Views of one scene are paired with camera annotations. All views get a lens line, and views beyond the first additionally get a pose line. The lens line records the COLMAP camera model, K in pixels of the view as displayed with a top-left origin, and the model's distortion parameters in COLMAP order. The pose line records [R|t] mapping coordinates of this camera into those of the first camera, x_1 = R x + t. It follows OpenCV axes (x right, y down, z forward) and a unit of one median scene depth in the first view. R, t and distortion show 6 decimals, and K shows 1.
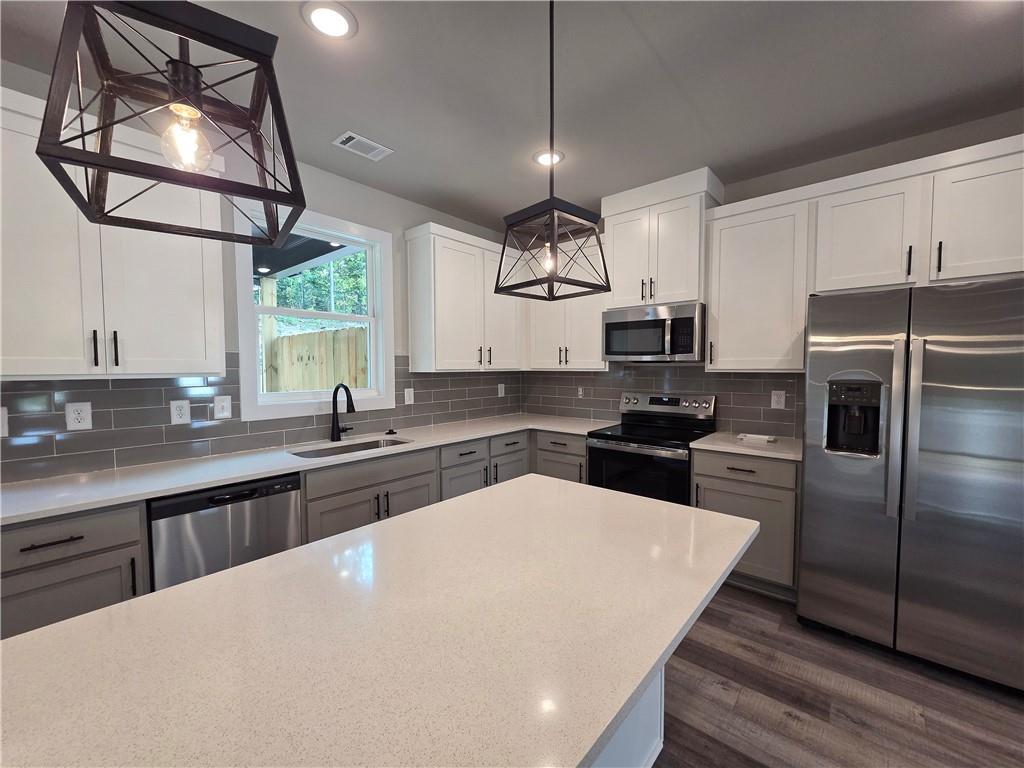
lens RADIAL K [[420.6, 0, 514.0], [0, 420.6, 384.6], [0, 0, 1]] dist [0.003873, -0.000538]
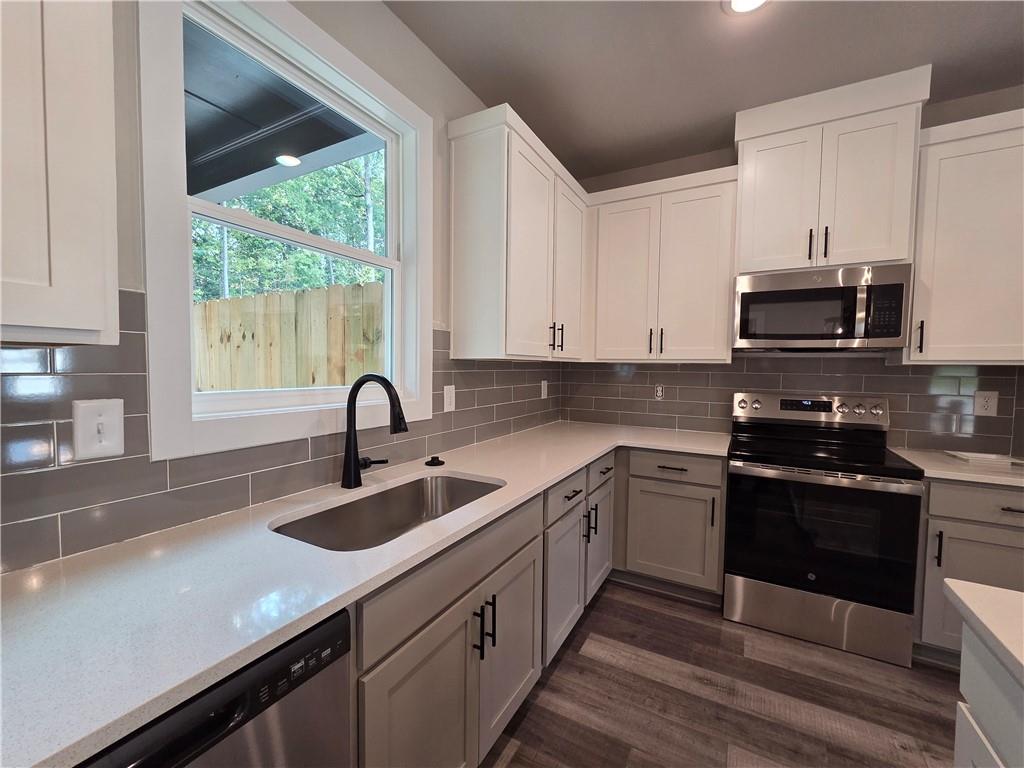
lens RADIAL K [[420.6, 0, 512.8], [0, 420.6, 386.4], [0, 0, 1]] dist [0.003873, -0.000538]
pose [[0.978692, 0.006898, 0.205217, -0.298819], [-0.007773, 0.999964, 0.003459, 0.007994], [-0.205186, -0.004980, 0.978710, 0.406006]]
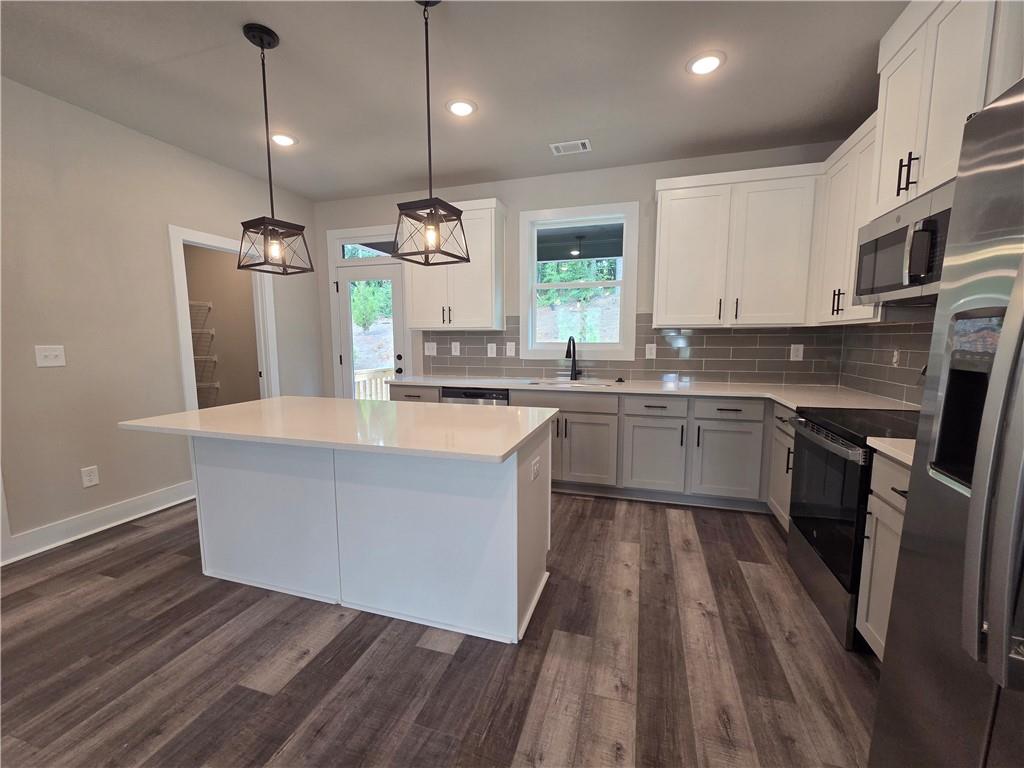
lens RADIAL K [[420.6, 0, 516.7], [0, 420.6, 383.6], [0, 0, 1]] dist [0.003873, -0.000538]
pose [[0.401733, 0.102215, -0.910034, 0.628909], [-0.039209, 0.994760, 0.094423, 0.023463], [0.914917, -0.002251, 0.403636, 0.265326]]
